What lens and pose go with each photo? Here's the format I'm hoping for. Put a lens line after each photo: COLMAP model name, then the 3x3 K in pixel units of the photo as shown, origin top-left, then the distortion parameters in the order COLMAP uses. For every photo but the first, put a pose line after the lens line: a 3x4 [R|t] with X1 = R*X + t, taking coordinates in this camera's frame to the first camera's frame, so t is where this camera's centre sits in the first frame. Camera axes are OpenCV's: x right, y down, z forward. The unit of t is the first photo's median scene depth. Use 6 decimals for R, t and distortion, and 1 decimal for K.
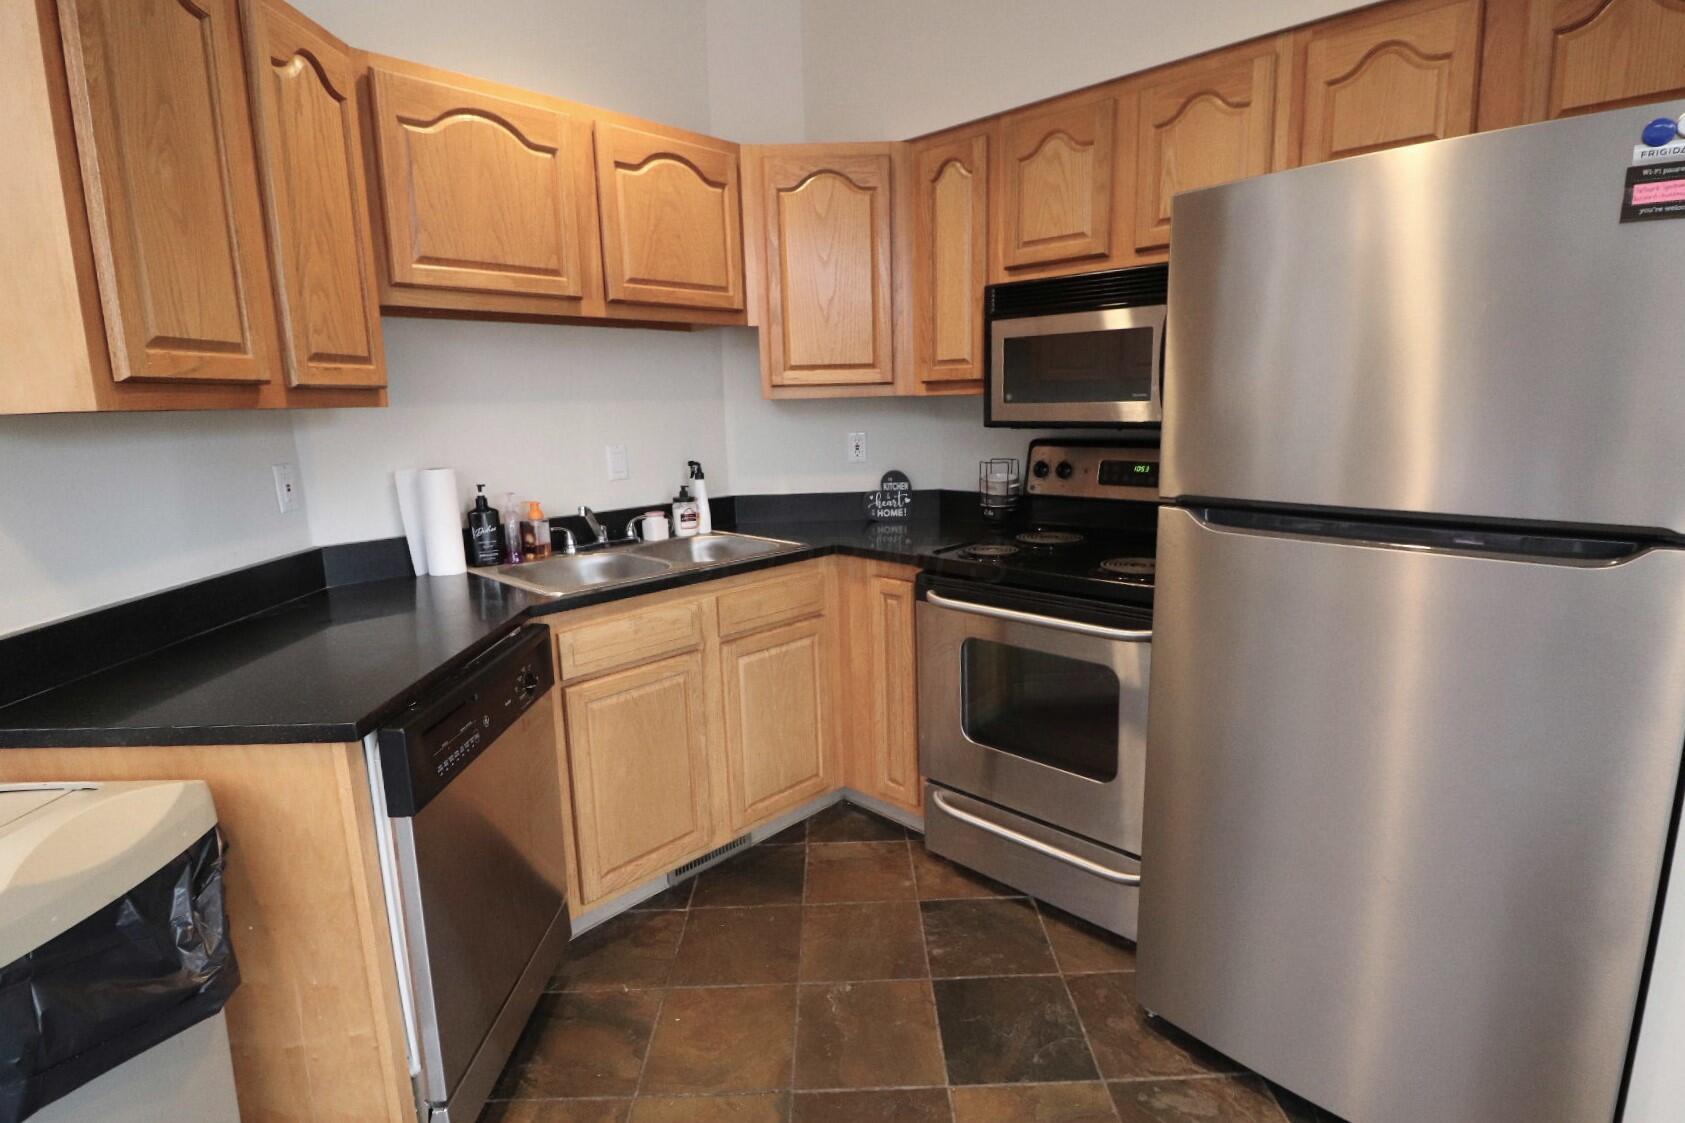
lens RADIAL K [[825.9, 0, 842.5], [0, 825.9, 561.5], [0, 0, 1]] dist [-0.029436, -0.000027]
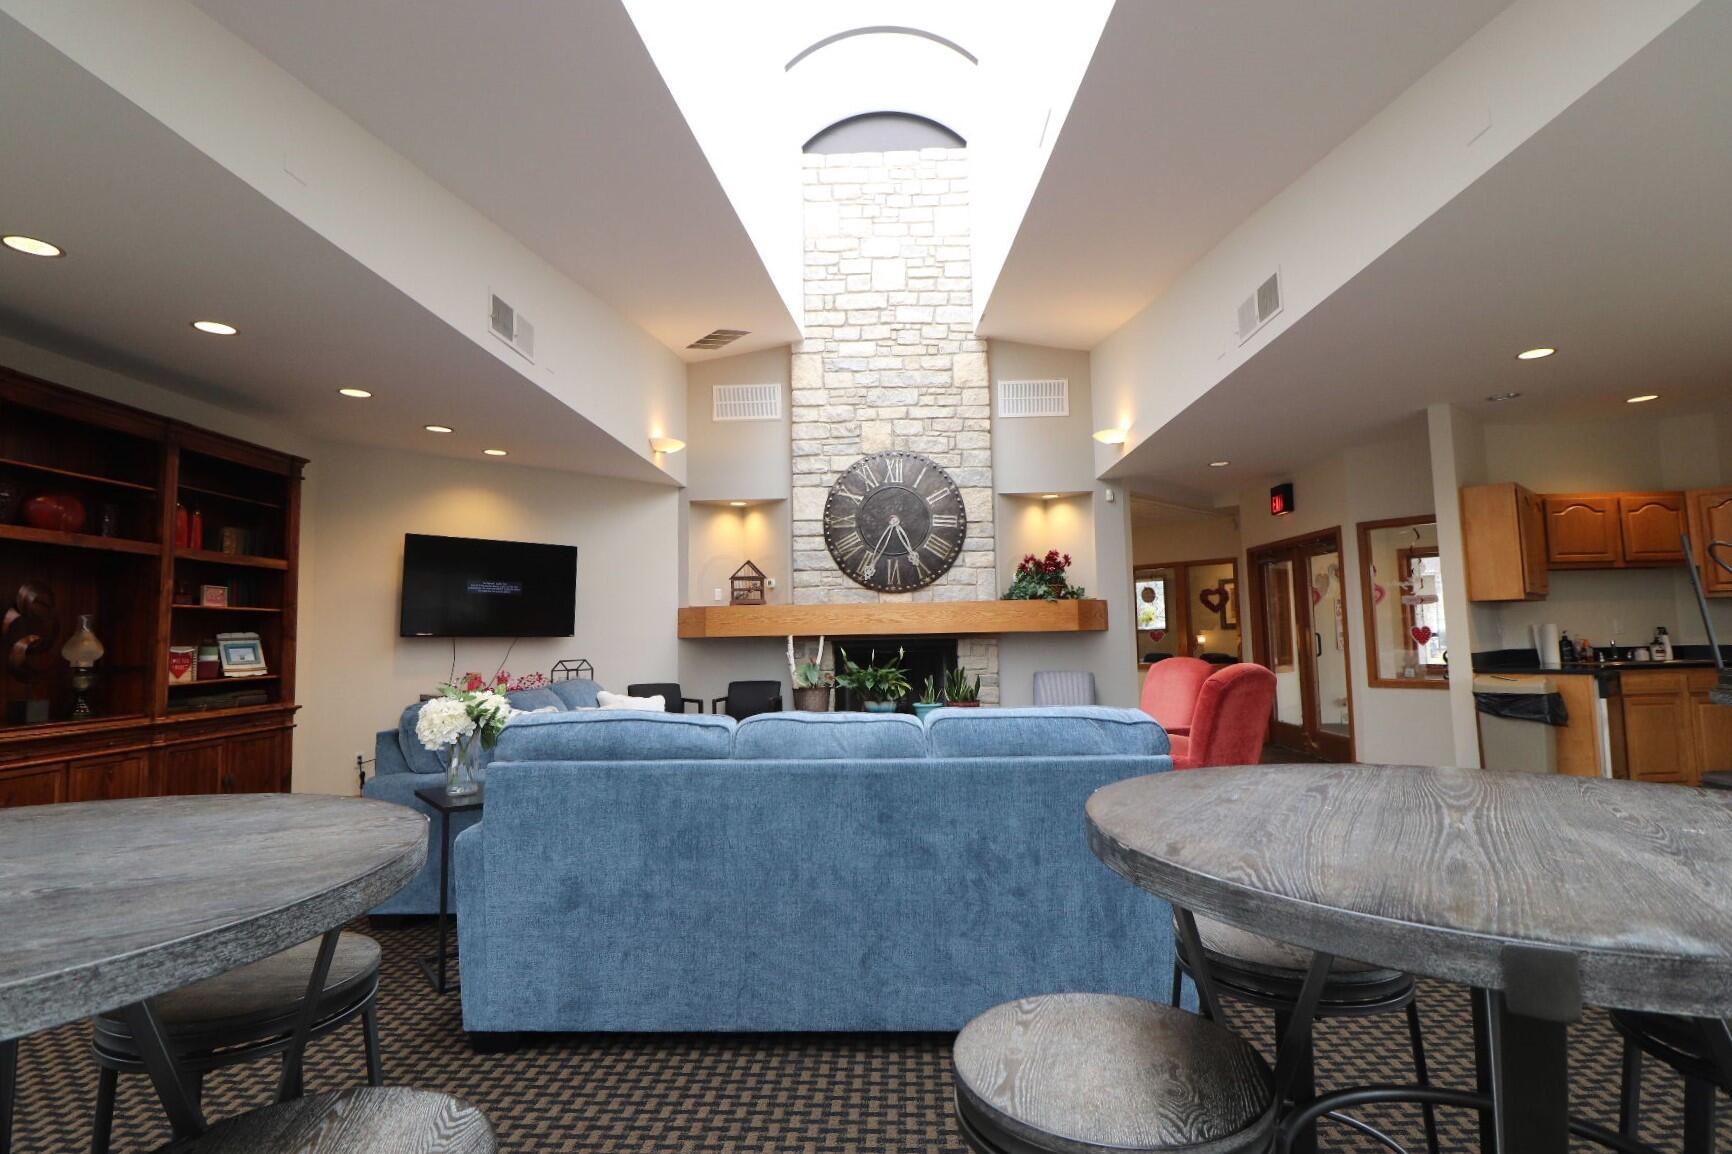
lens RADIAL K [[849.0, 0, 866.0], [0, 849.0, 577.0], [0, 0, 1]] dist [-0.029436, -0.000027]
pose [[0.675328, -0.049164, -0.735877, 0.014866], [-0.134427, 0.972856, -0.188363, 0.522163], [0.725163, 0.226129, 0.650387, -2.319588]]
